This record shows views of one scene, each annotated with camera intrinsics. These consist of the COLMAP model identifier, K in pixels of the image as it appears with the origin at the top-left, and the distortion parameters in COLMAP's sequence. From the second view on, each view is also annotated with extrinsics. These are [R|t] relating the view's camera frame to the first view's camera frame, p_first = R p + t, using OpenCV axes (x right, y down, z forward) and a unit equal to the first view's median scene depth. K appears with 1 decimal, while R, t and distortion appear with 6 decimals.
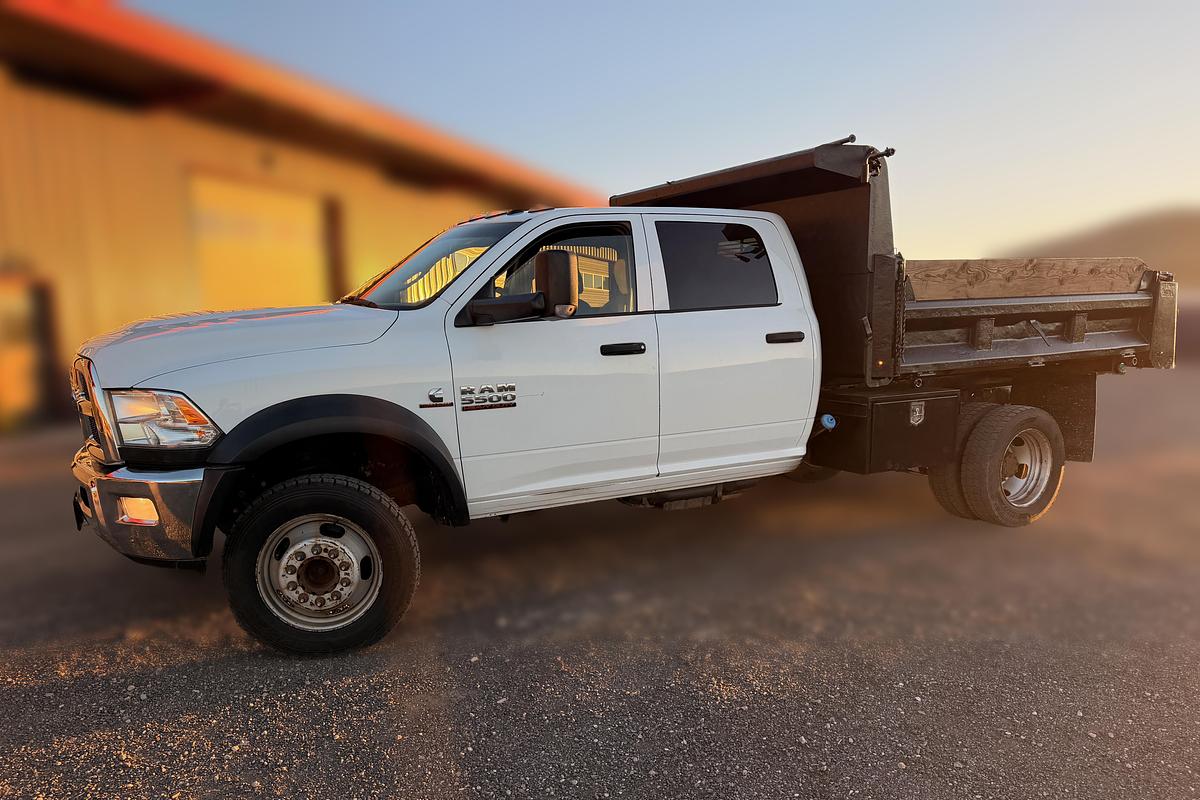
lens RADIAL K [[913.4, 0, 580.8], [0, 913.4, 454.5], [0, 0, 1]] dist [0.140155, -0.218712]
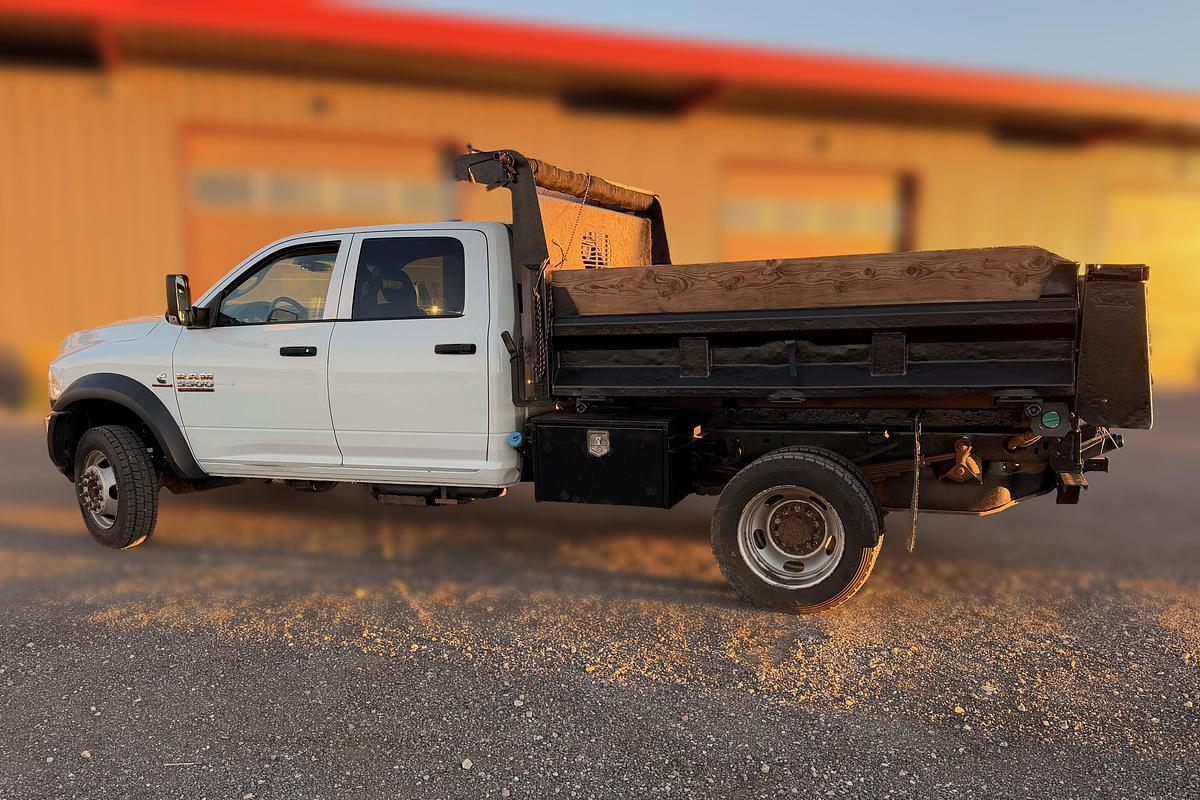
lens RADIAL K [[913.4, 0, 580.8], [0, 913.4, 454.5], [0, 0, 1]] dist [0.140155, -0.218712]
pose [[0.653899, 0.134276, -0.744572, 1.080567], [-0.108335, 0.990601, 0.083502, -0.112244], [0.748786, 0.026061, 0.662300, 0.449182]]
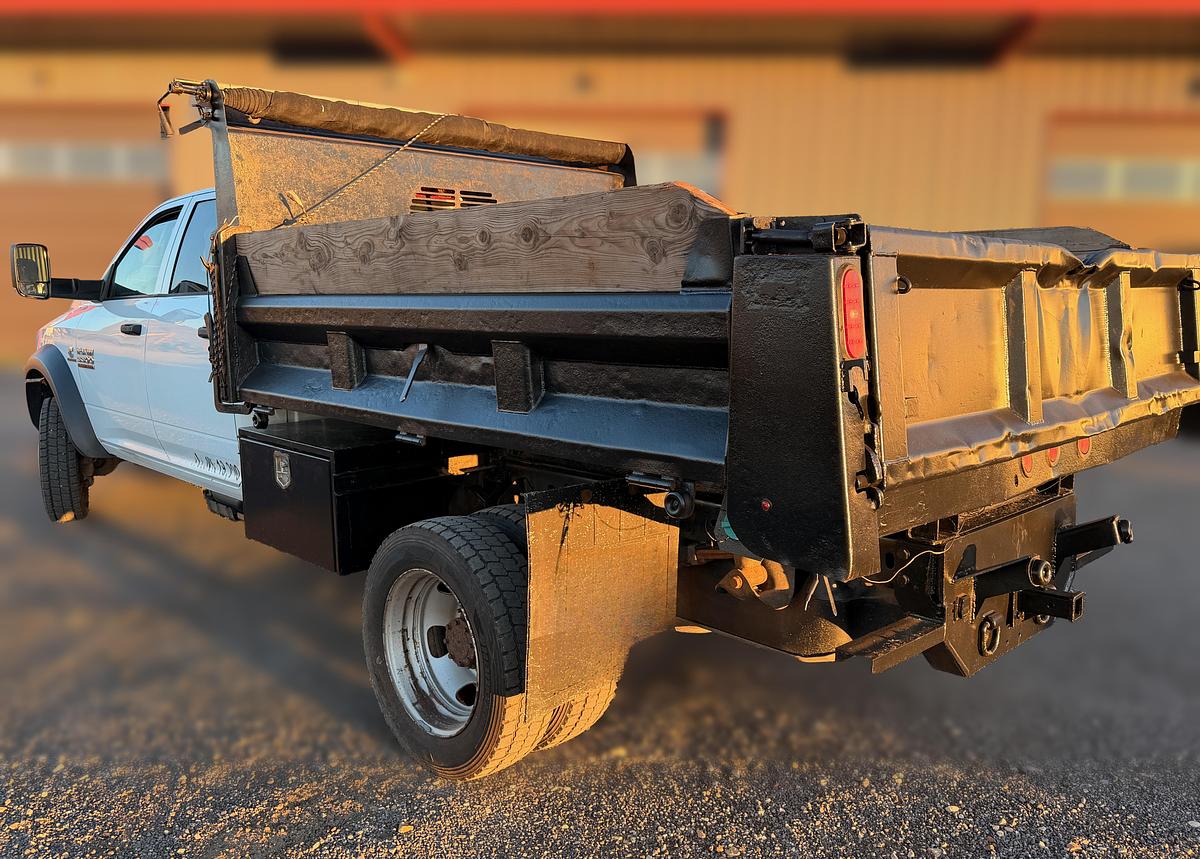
lens RADIAL K [[906.2, 0, 583.3], [0, 906.2, 433.7], [0, 0, 1]] dist [0.195219, -0.411907]
pose [[0.268560, 0.173737, -0.947466, 1.101604], [-0.152905, 0.978818, 0.136145, -0.202282], [0.951050, 0.108309, 0.289437, 1.093469]]
